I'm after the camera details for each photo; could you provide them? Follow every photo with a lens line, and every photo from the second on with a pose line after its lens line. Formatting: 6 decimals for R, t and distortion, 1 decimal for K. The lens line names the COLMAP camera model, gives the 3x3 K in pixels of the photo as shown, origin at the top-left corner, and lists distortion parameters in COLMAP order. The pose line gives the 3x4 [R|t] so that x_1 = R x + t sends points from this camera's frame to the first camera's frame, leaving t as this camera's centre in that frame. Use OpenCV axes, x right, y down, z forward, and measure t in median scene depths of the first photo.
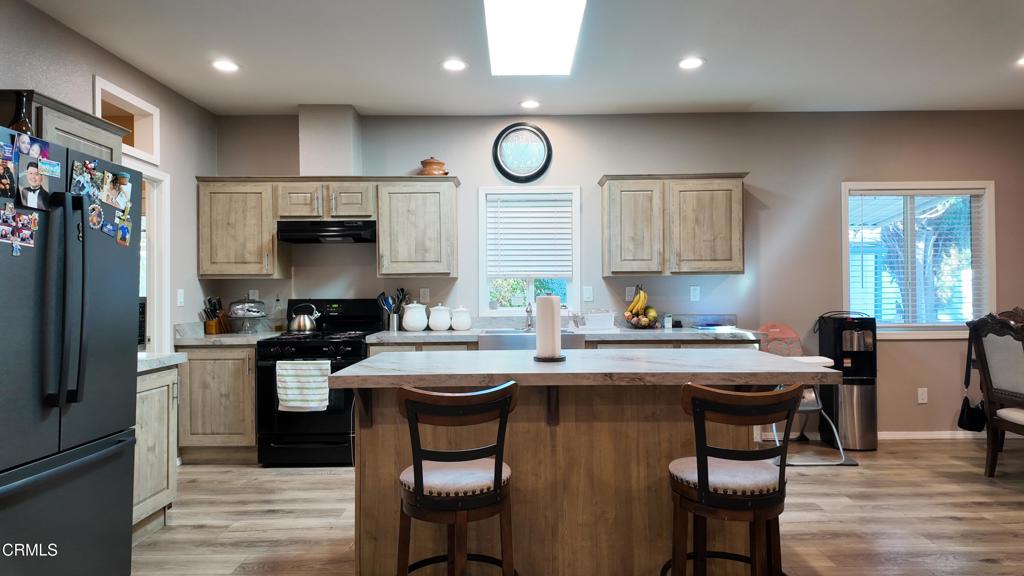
lens RADIAL K [[602.2, 0, 523.4], [0, 602.2, 290.8], [0, 0, 1]] dist [0.041930, -0.038082]
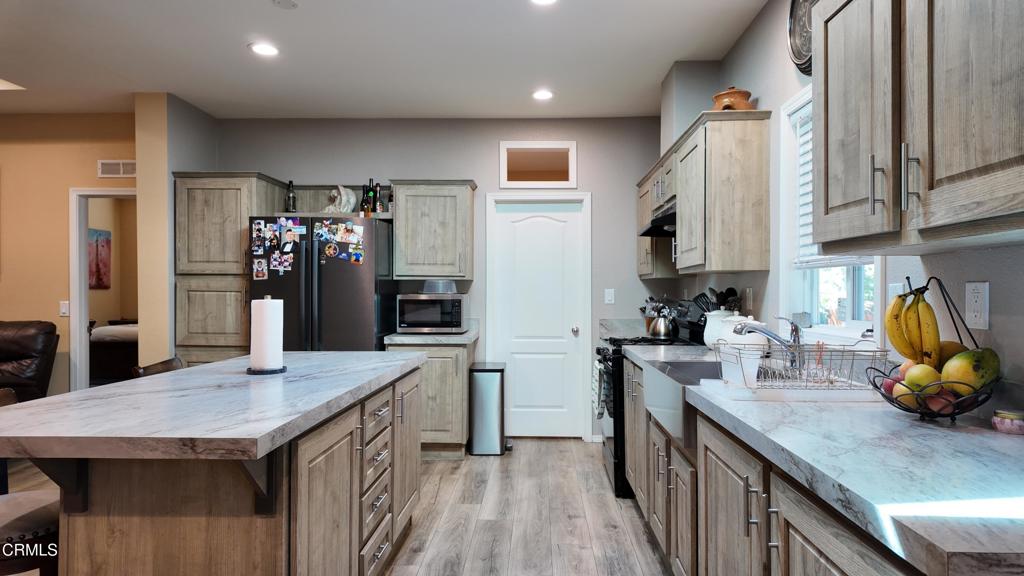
lens RADIAL K [[602.2, 0, 518.3], [0, 602.2, 290.7], [0, 0, 1]] dist [0.041930, -0.038082]
pose [[-0.052343, 0.001251, -0.998628, 0.545712], [0.001537, 0.999998, 0.001172, -0.001191], [0.998628, -0.001473, -0.052345, 0.842610]]
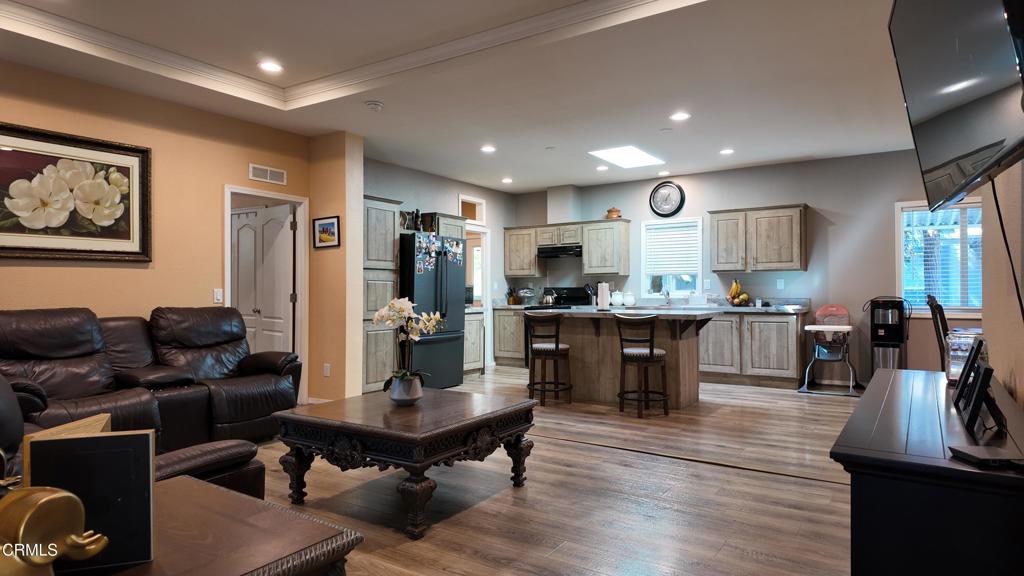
lens RADIAL K [[602.2, 0, 519.8], [0, 602.2, 289.6], [0, 0, 1]] dist [0.041930, -0.038082]
pose [[0.832673, 0.001720, -0.553762, 0.631760], [-0.000464, 0.999997, 0.002409, 0.016567], [0.553764, -0.001749, 0.832672, -0.663425]]
